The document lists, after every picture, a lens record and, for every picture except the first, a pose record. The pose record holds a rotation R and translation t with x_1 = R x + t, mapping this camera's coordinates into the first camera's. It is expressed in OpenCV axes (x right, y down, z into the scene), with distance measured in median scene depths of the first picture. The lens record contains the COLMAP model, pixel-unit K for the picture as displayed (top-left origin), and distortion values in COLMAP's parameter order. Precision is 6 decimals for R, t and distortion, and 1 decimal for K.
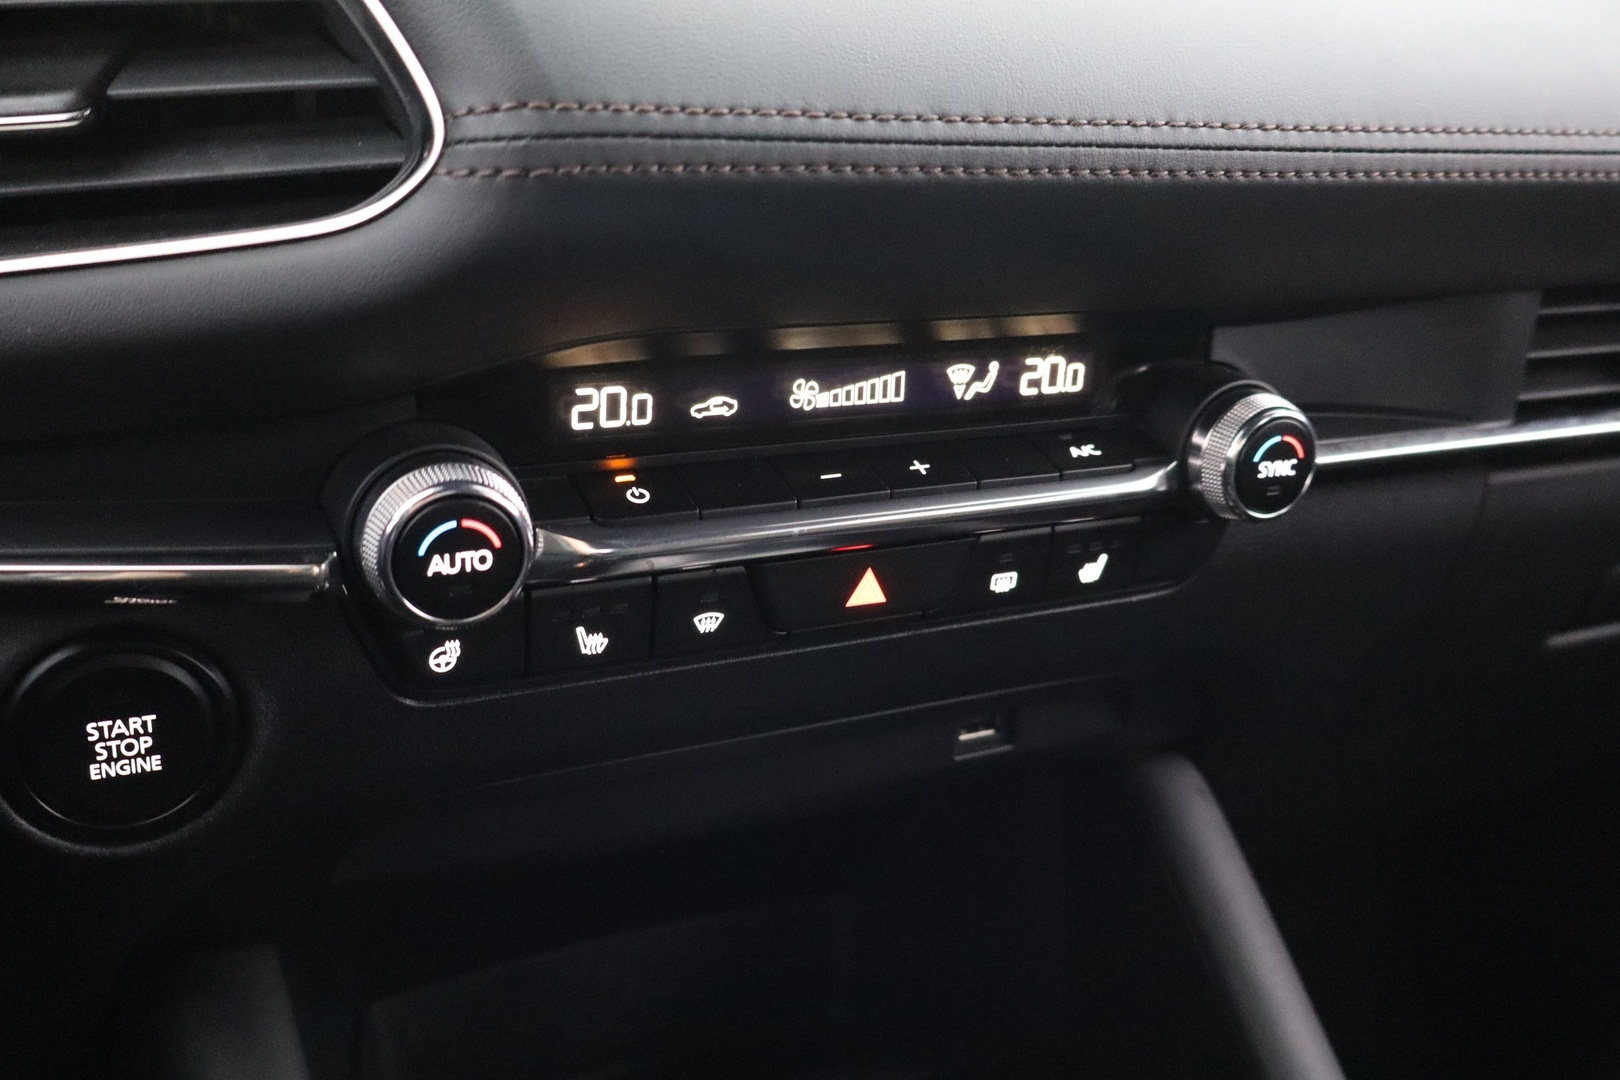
lens RADIAL K [[1550.2, 0, 810.0], [0, 1550.2, 540.0], [0, 0, 1]] dist [-0.009244, -0.009513]
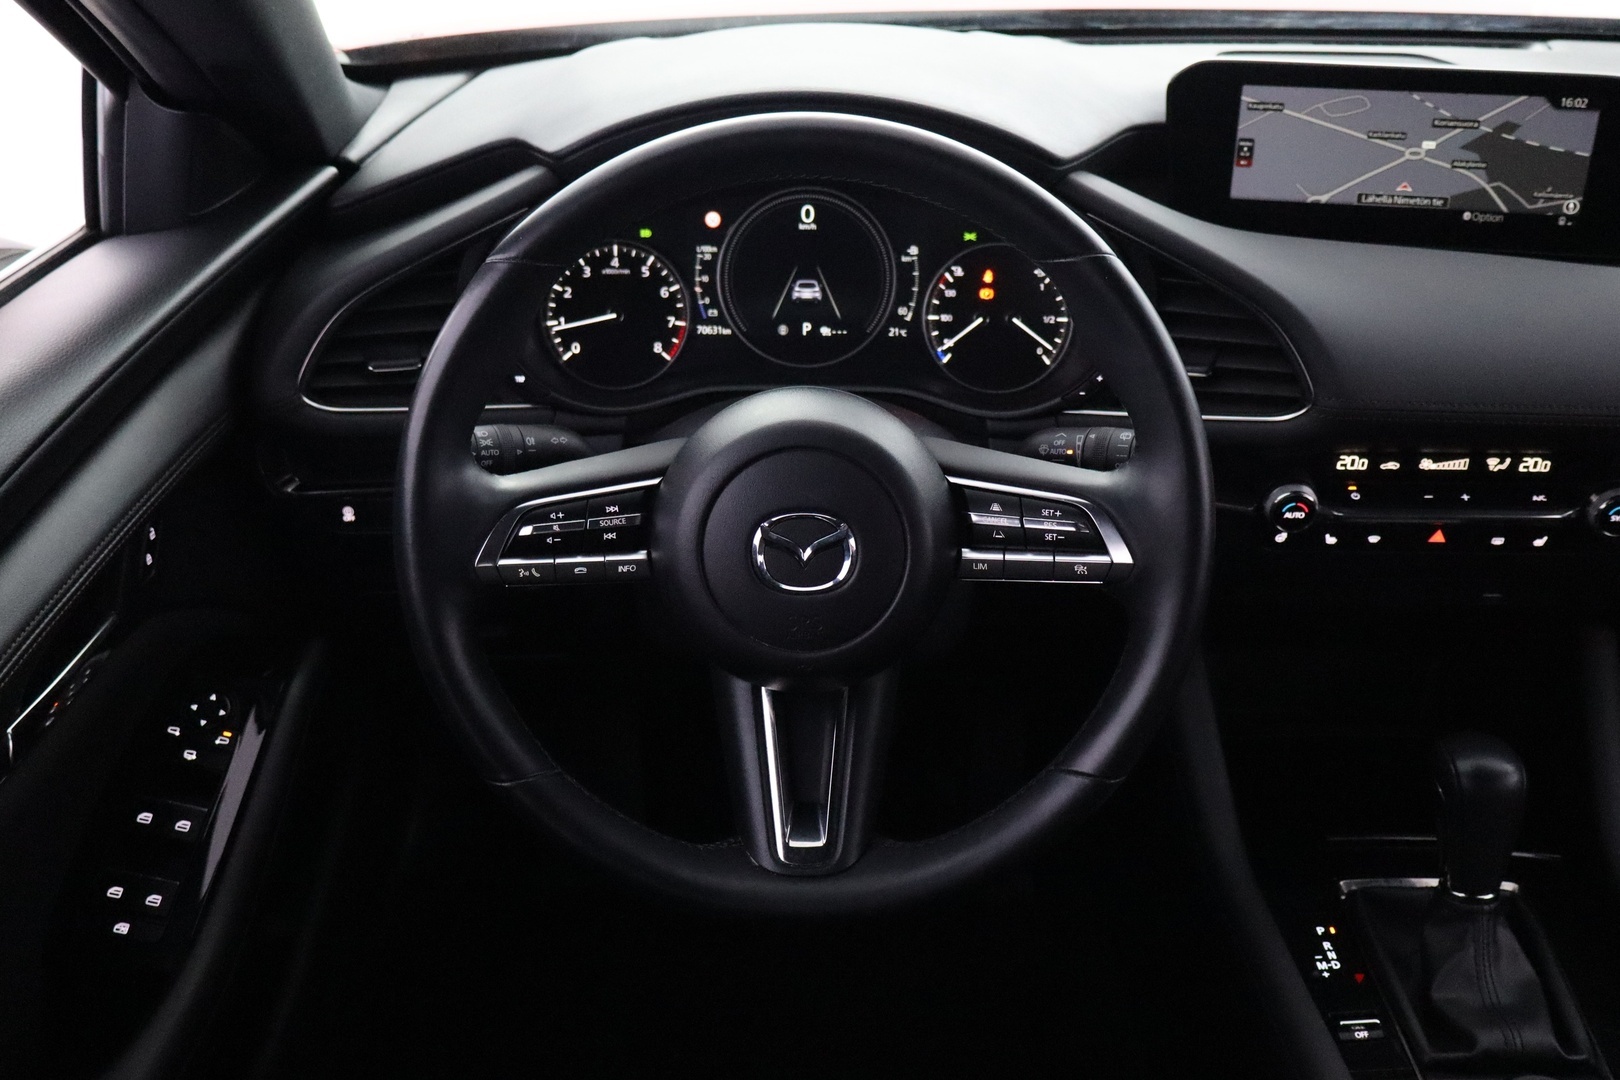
lens RADIAL K [[1699.5, 0, 810.0], [0, 1699.5, 540.0], [0, 0, 1]] dist [-0.002768, -0.007486]
pose [[0.896039, 0.189597, -0.401456, 0.249161], [-0.119811, 0.973945, 0.192554, -0.406671], [0.427504, -0.124437, 0.895408, -2.149288]]
